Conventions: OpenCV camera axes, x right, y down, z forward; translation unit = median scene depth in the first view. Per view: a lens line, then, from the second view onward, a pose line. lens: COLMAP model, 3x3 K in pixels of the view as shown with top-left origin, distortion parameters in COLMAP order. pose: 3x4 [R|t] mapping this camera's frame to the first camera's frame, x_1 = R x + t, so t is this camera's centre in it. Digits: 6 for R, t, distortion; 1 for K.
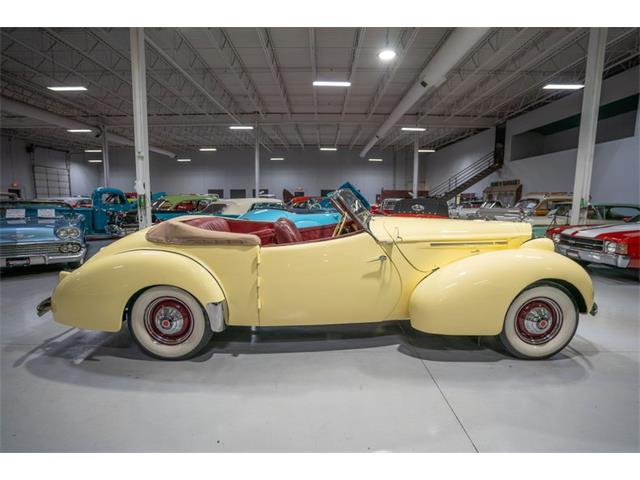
lens RADIAL K [[317.9, 0, 315.9], [0, 317.9, 236.5], [0, 0, 1]] dist [-0.064551, 0.026751]
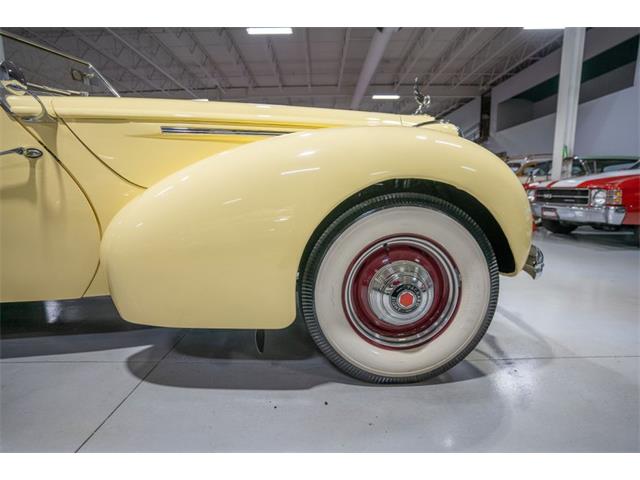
lens RADIAL K [[317.9, 0, 316.2], [0, 317.9, 235.7], [0, 0, 1]] dist [-0.064551, 0.026751]
pose [[0.999712, -0.023982, 0.001280, 0.228553], [0.023948, 0.999480, 0.021583, 0.069183], [-0.001796, -0.021546, 0.999766, 0.216310]]
